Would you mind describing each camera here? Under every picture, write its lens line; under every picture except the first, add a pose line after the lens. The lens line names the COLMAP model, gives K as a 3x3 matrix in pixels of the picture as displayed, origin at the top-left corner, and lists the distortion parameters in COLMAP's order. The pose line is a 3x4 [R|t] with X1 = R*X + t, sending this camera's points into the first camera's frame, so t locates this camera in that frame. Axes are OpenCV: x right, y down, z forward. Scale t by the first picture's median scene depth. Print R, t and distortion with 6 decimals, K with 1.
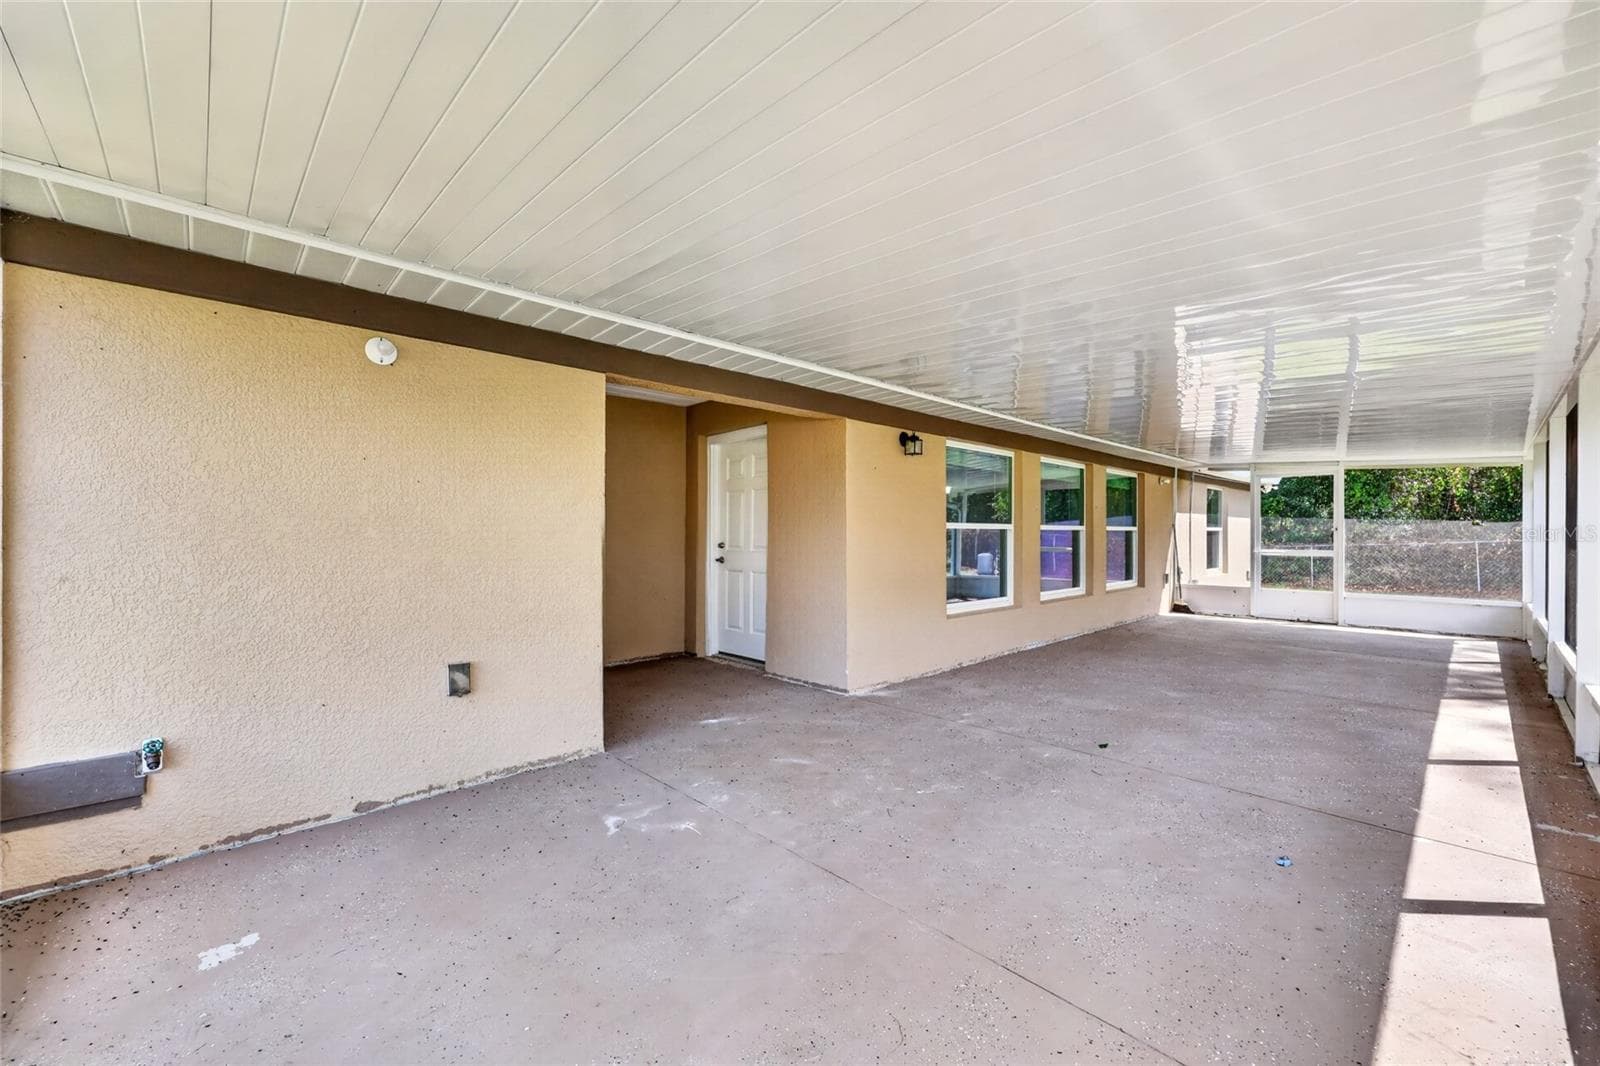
lens RADIAL K [[638.1, 0, 800.0], [0, 638.1, 533.0], [0, 0, 1]] dist [-0.001305, -0.000244]
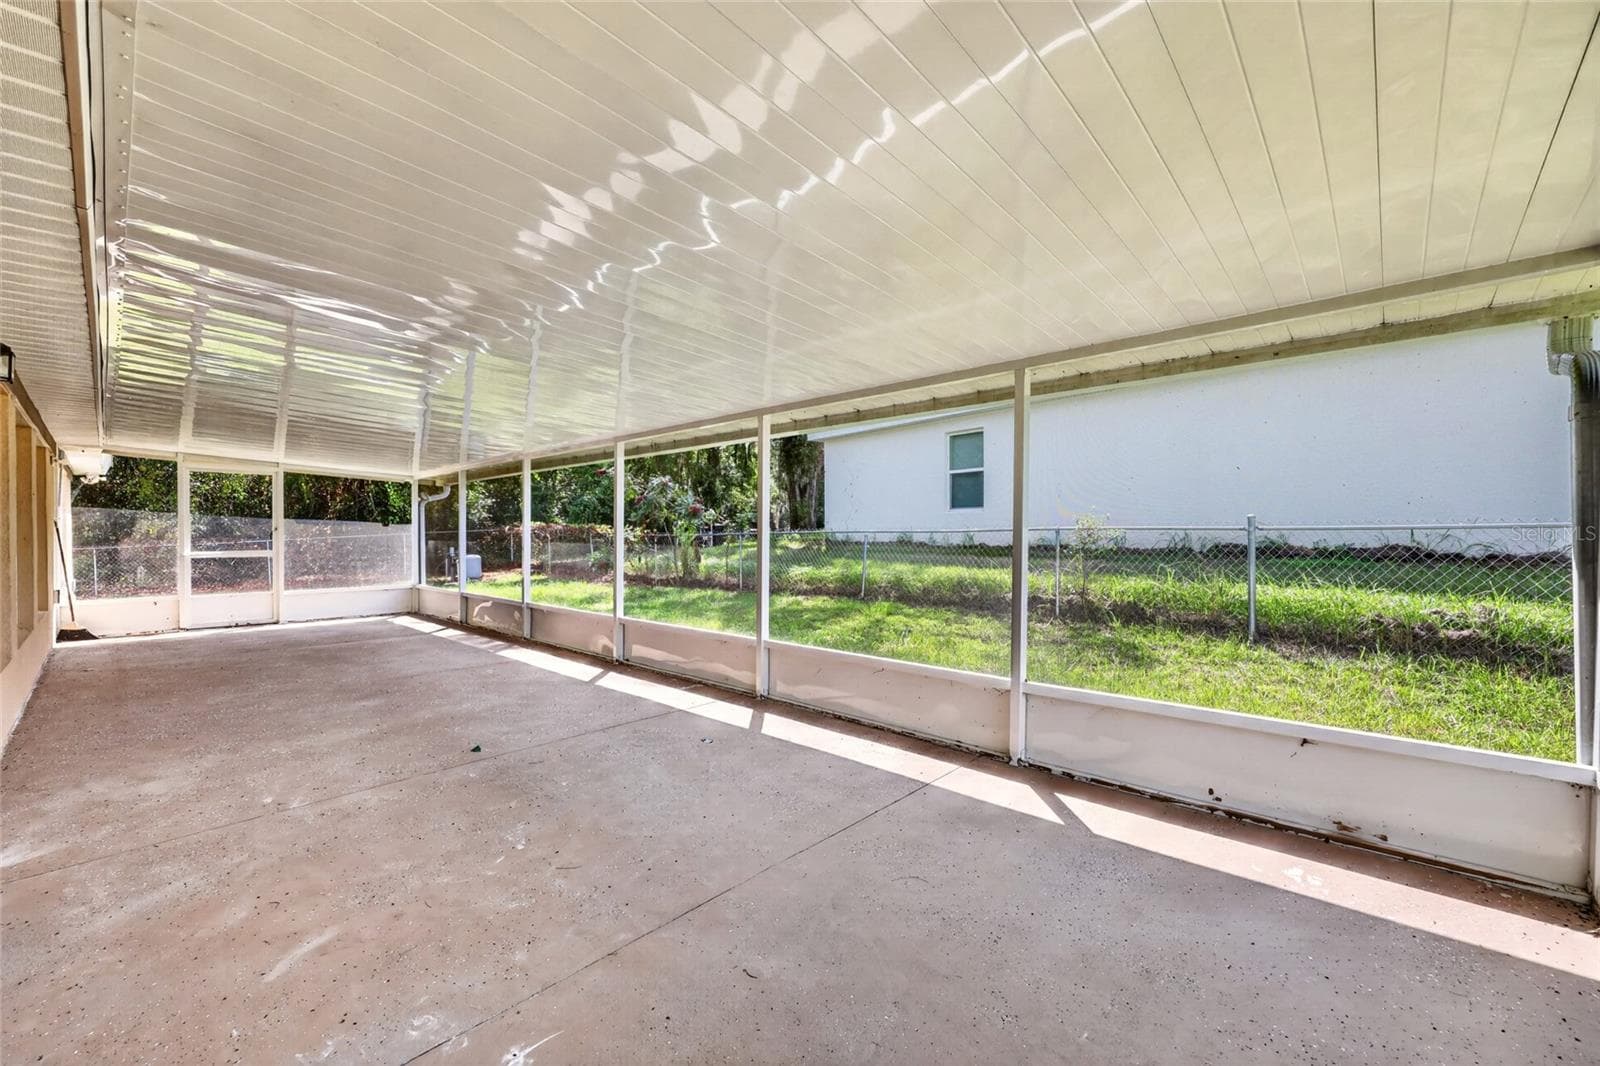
lens RADIAL K [[638.1, 0, 800.0], [0, 638.1, 533.0], [0, 0, 1]] dist [-0.001305, -0.000244]
pose [[-0.070254, 0.000550, 0.997529, -0.482179], [-0.000765, 1.000000, -0.000605, -0.000016], [-0.997529, -0.000805, -0.070253, 0.507982]]
